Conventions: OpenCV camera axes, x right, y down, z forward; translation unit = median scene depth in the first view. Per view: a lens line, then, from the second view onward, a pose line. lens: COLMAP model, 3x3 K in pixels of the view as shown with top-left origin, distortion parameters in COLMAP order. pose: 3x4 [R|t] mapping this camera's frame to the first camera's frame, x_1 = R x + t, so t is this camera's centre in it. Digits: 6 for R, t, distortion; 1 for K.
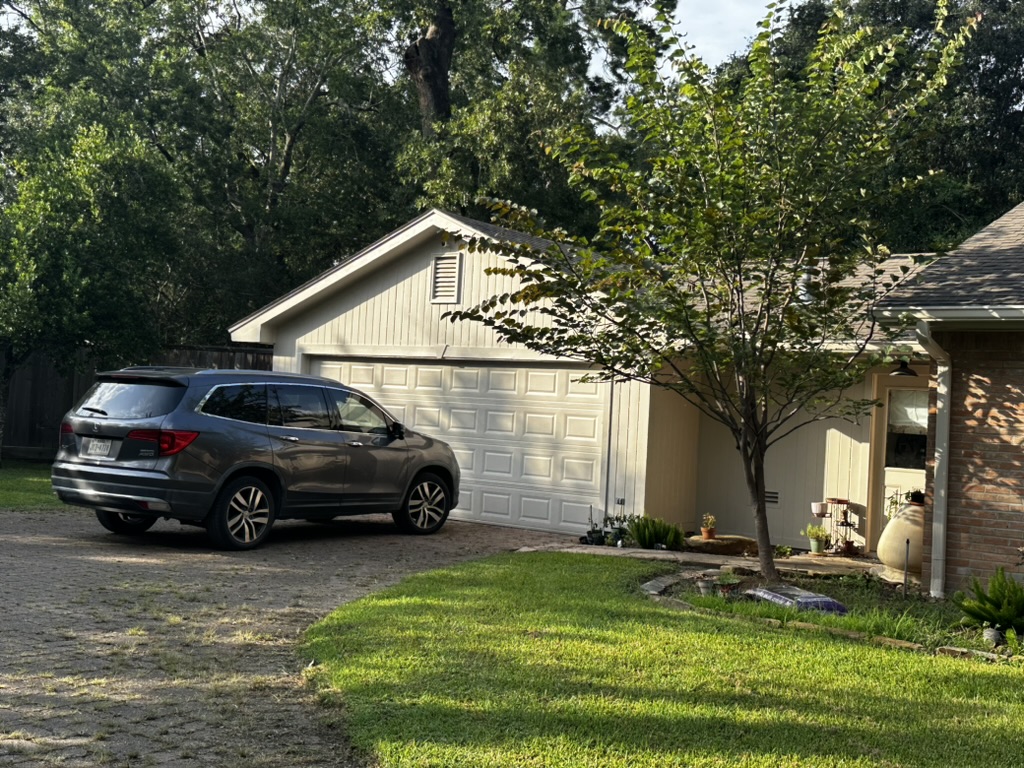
lens RADIAL K [[1259.9, 0, 512.0], [0, 1259.9, 384.0], [0, 0, 1]] dist [0.073325, -0.034164]
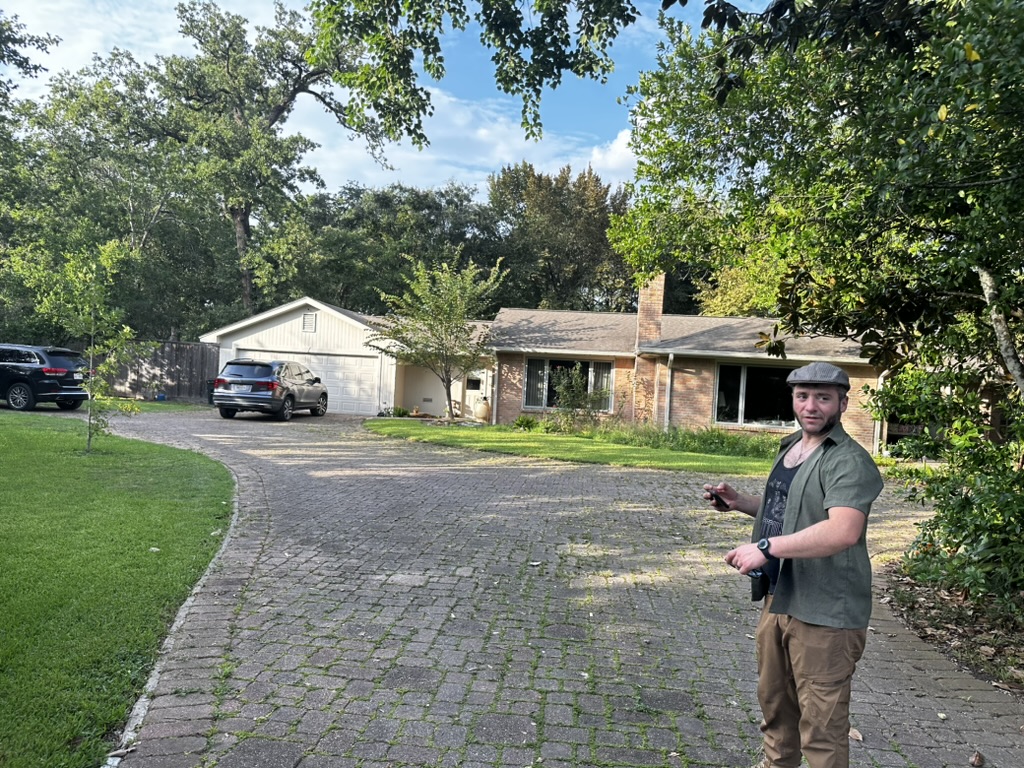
lens RADIAL K [[712.2, 0, 512.0], [0, 712.2, 384.0], [0, 0, 1]] dist [0.060450, -0.093401]
pose [[0.860886, -0.011711, 0.508663, -0.625016], [-0.017272, 0.998486, 0.052220, -0.054906], [-0.508504, -0.053742, 0.859381, -0.736790]]
